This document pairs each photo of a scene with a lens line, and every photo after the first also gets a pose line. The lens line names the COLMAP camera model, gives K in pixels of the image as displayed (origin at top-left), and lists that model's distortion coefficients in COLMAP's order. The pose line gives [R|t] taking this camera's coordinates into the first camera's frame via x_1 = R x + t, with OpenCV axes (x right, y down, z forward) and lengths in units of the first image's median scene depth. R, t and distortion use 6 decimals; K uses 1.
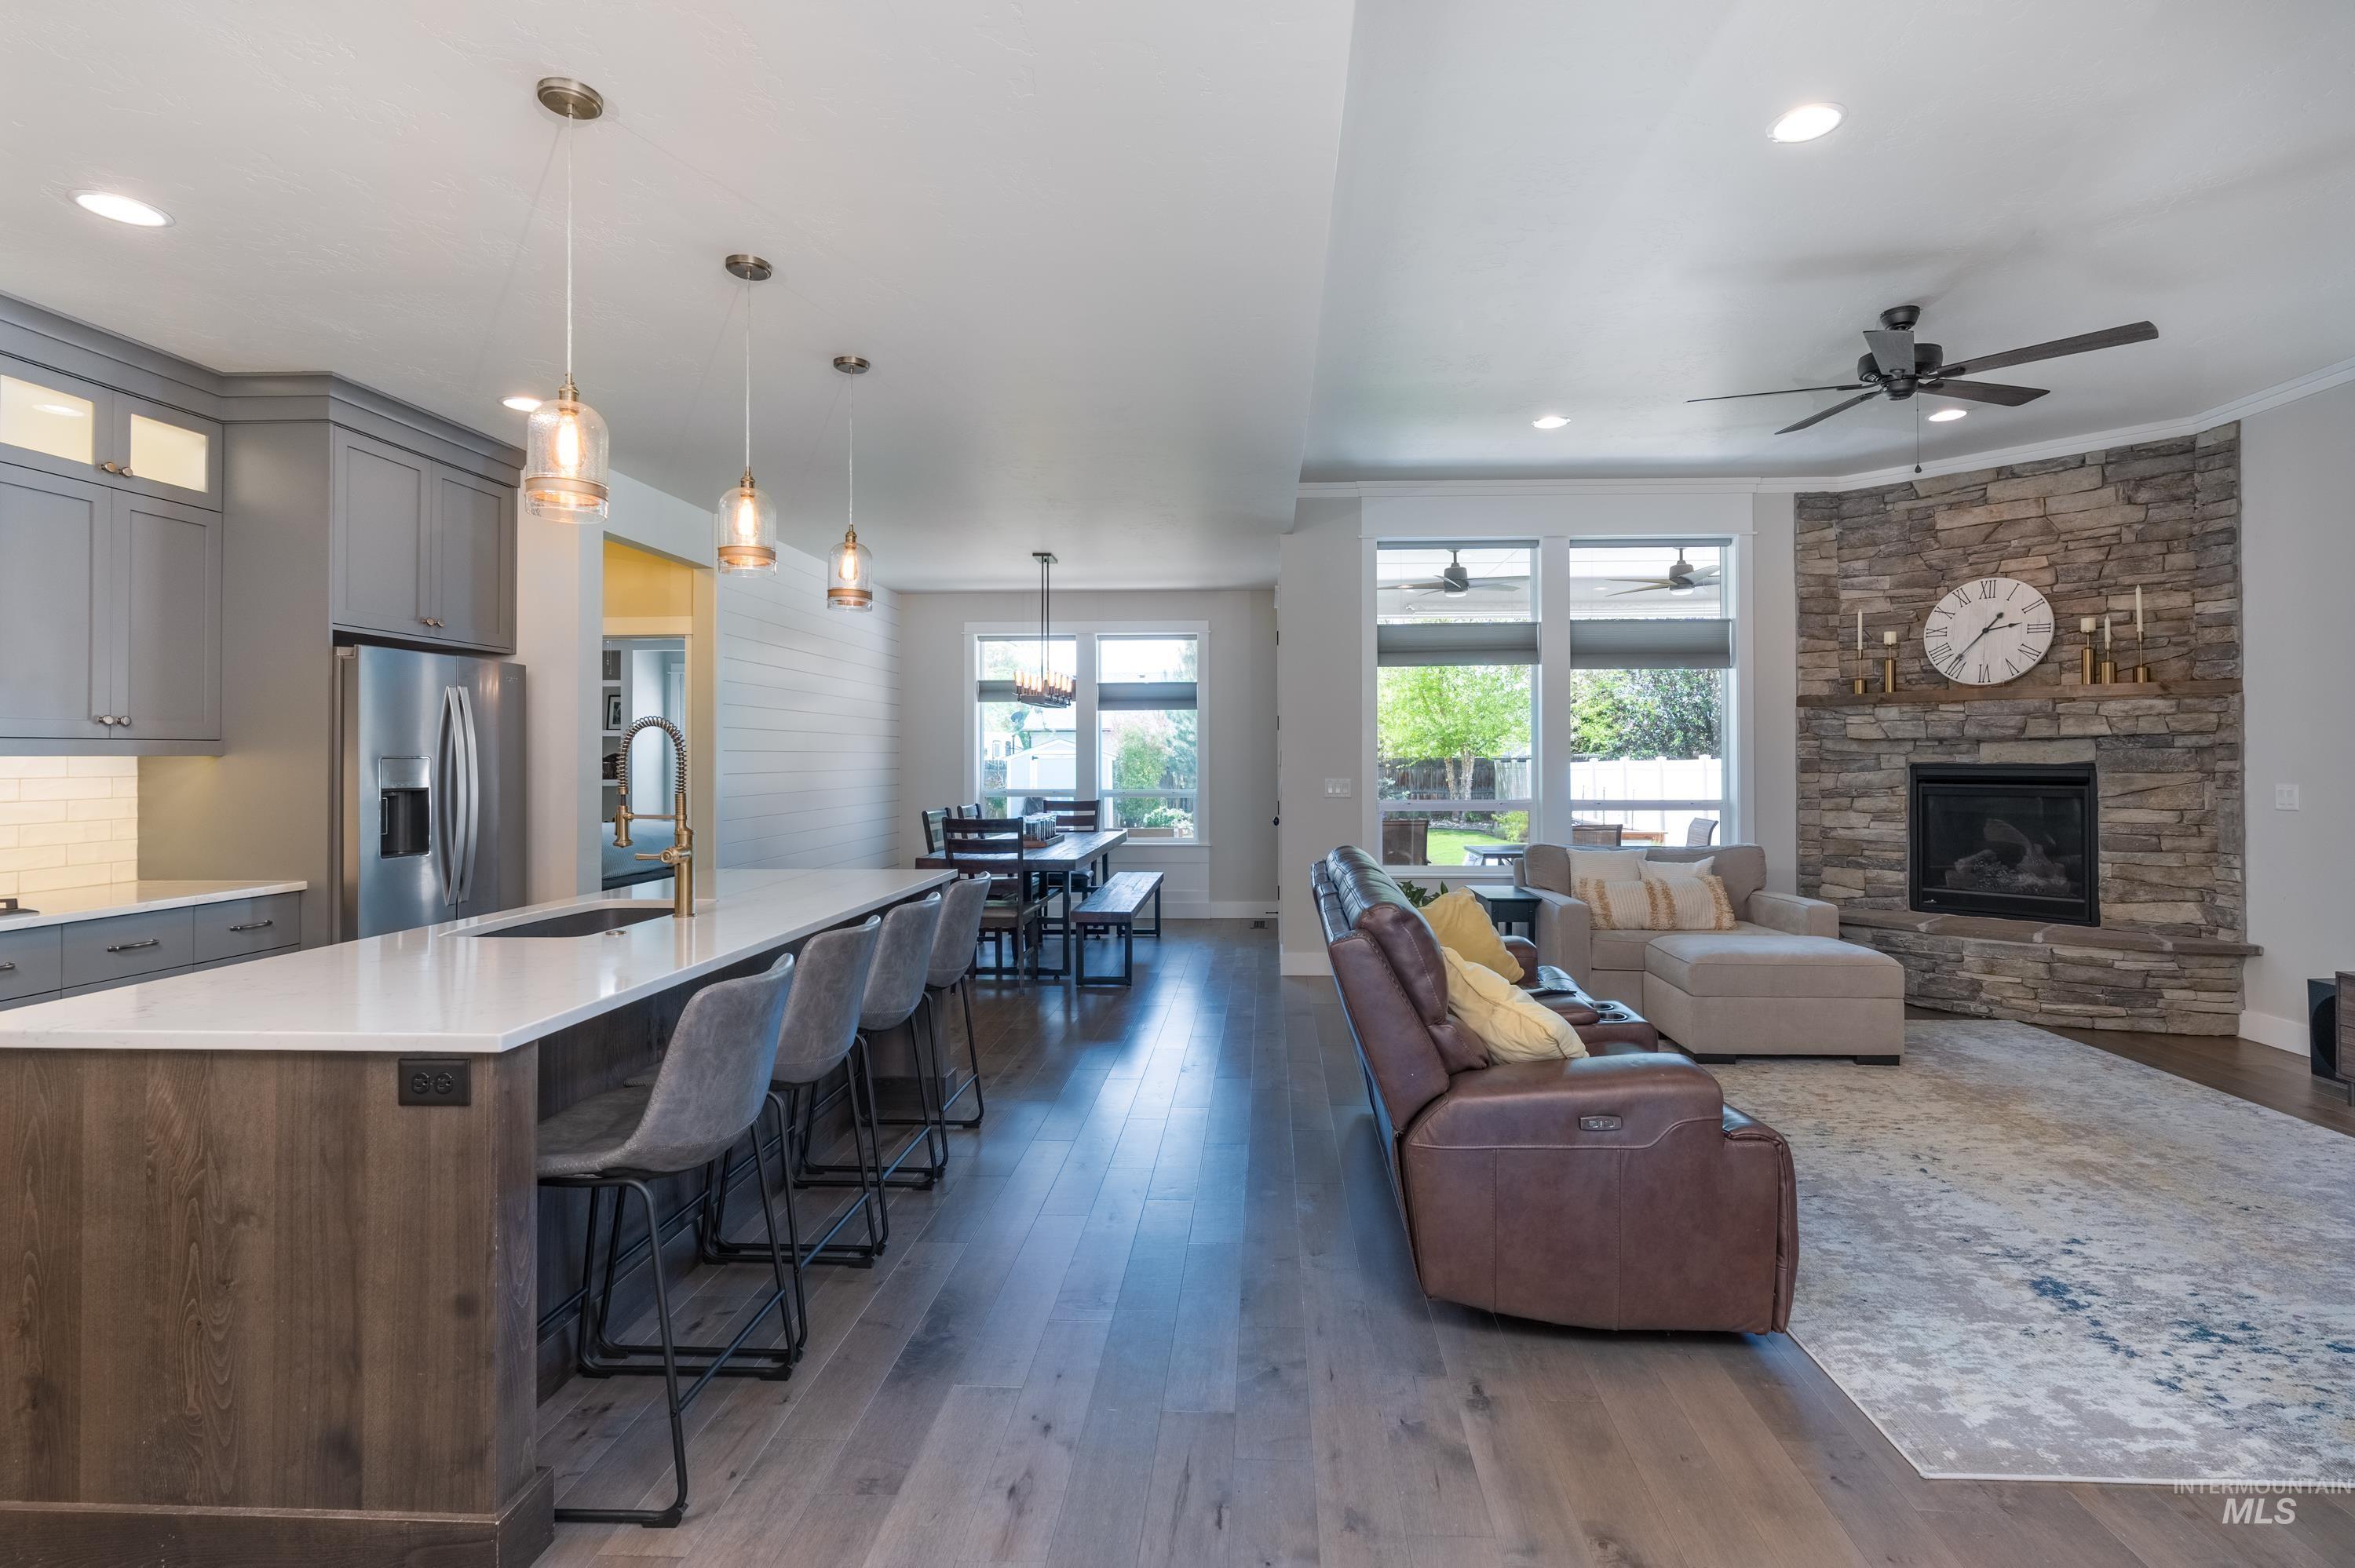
lens RADIAL K [[1089.6, 0, 1189.6], [0, 1089.6, 732.3], [0, 0, 1]] dist [-0.002032, -0.000442]
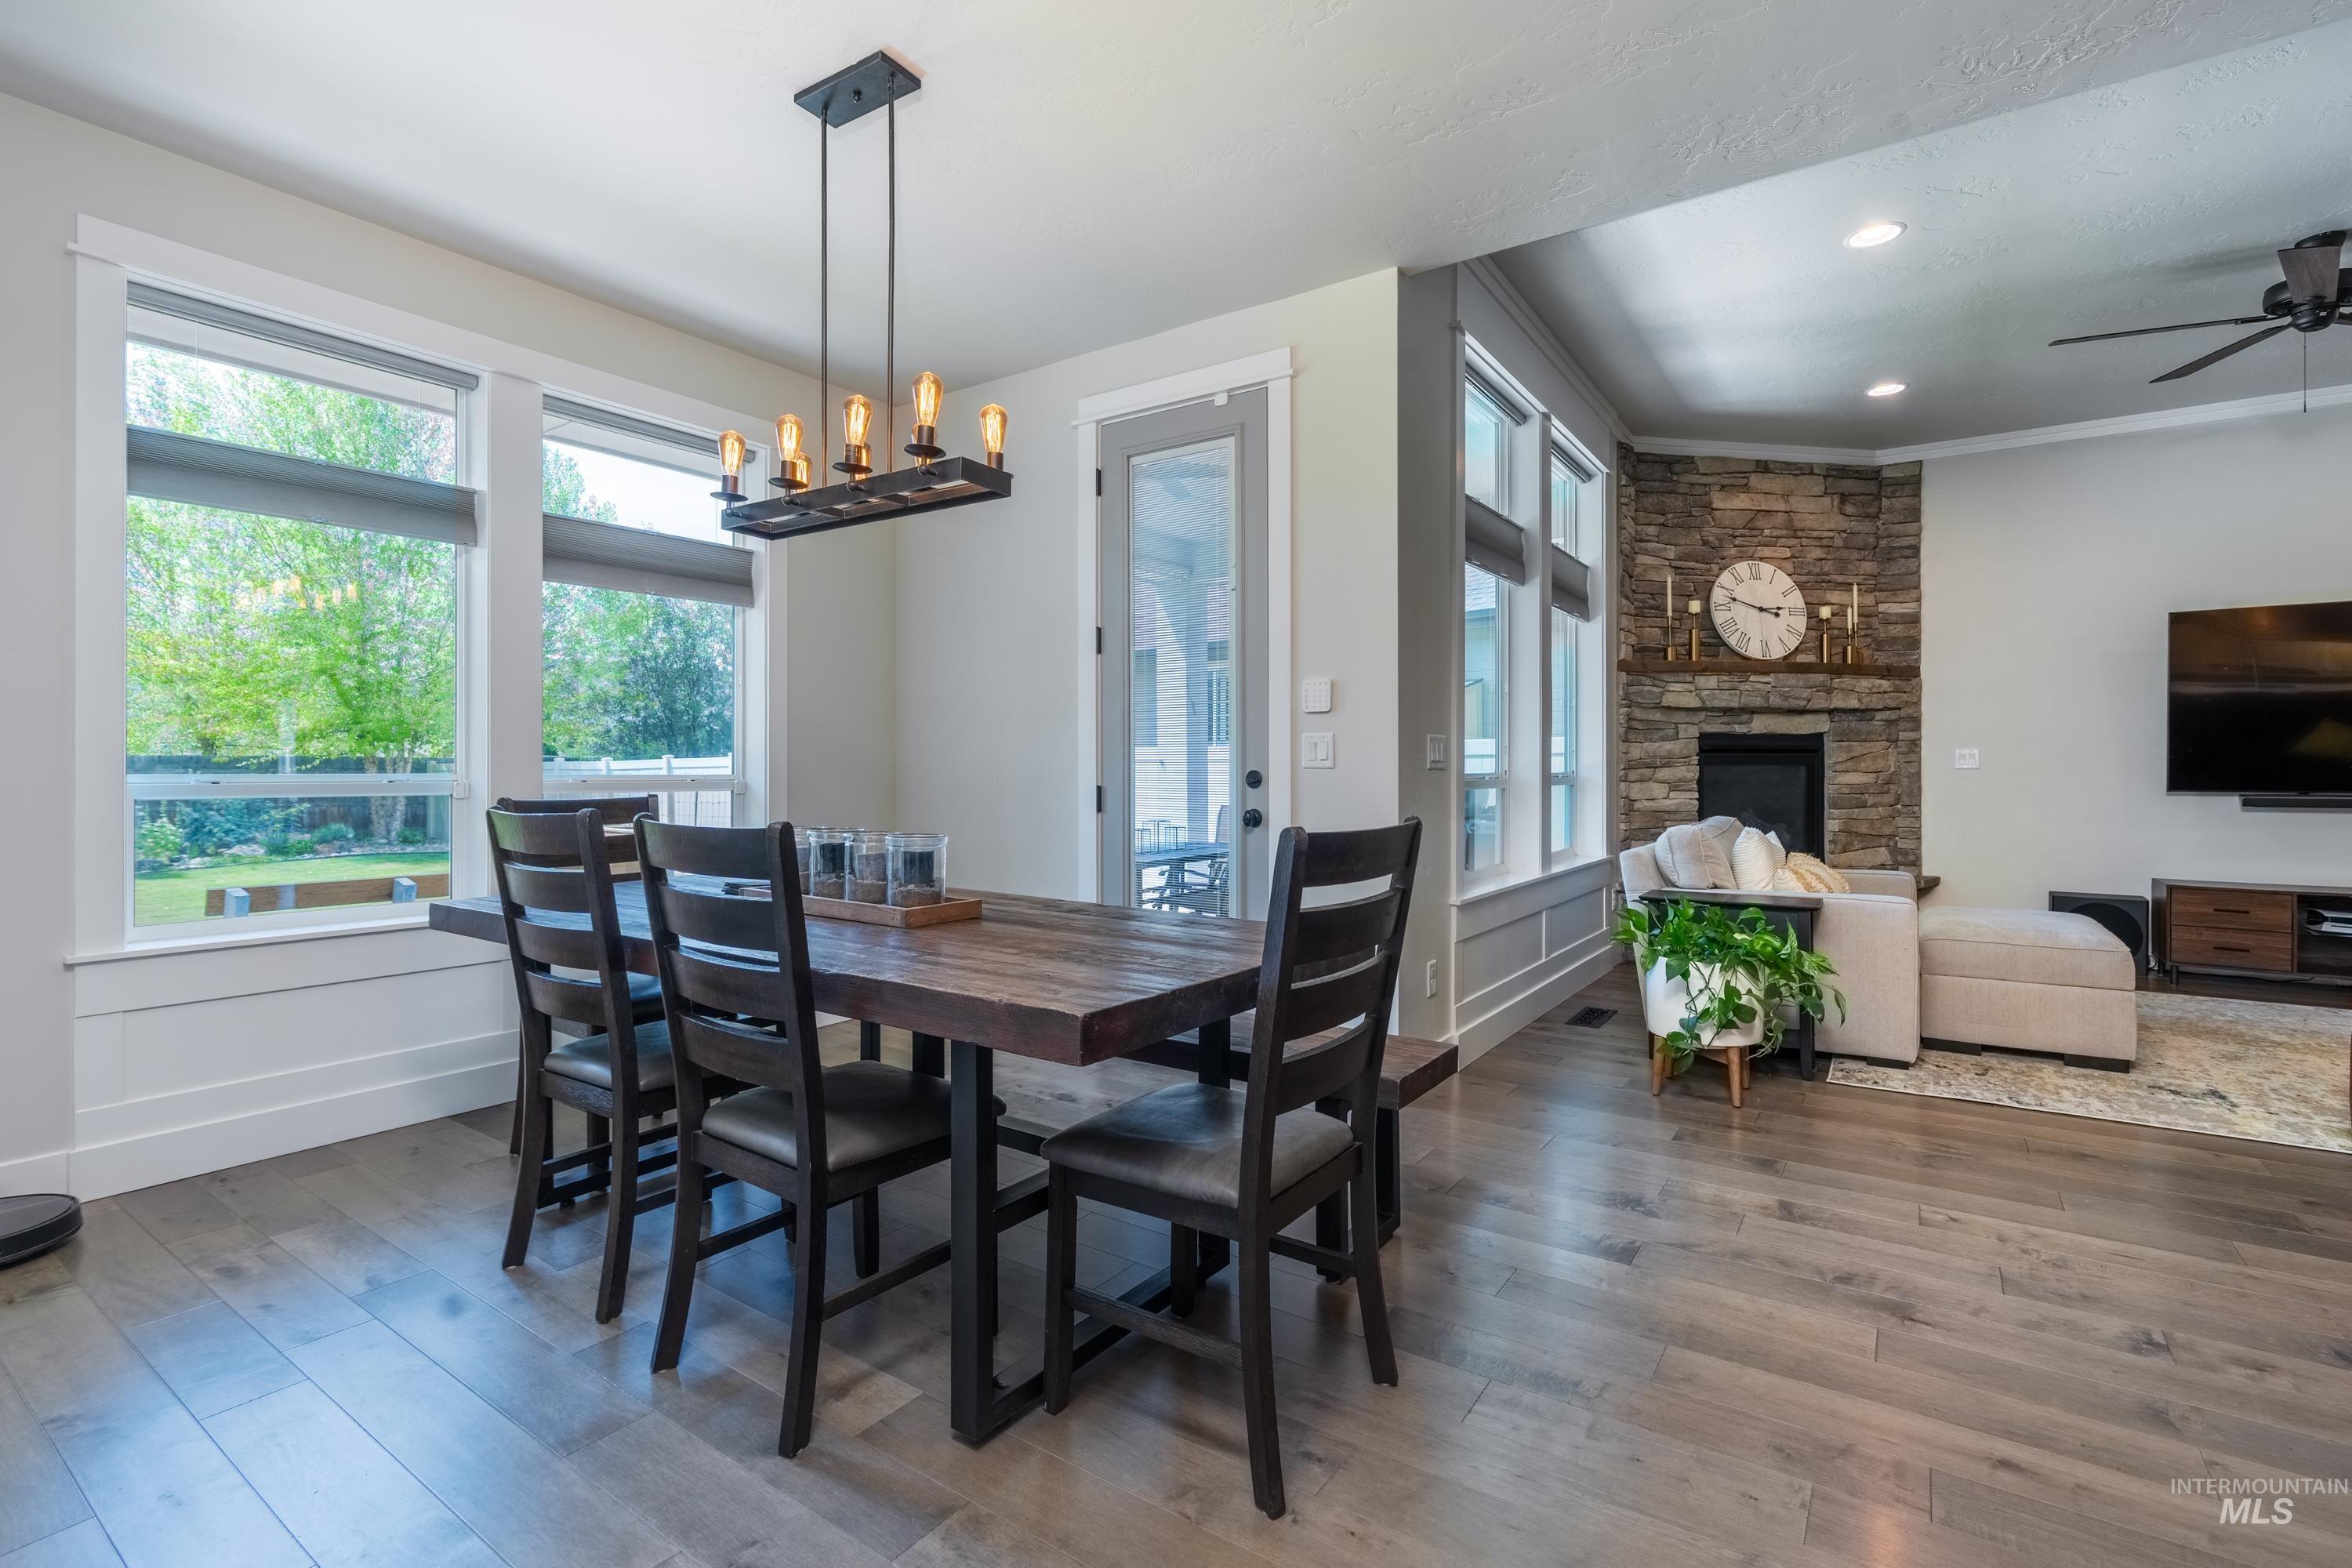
lens RADIAL K [[1067.9, 0, 1176.0], [0, 1067.9, 784.0], [0, 0, 1]] dist [0.000093, 0.000090]
pose [[0.524620, -0.004248, 0.851326, -0.484286], [-0.021680, 0.999597, 0.018348, 0.074320], [-0.851061, -0.028083, 0.524316, 0.970442]]
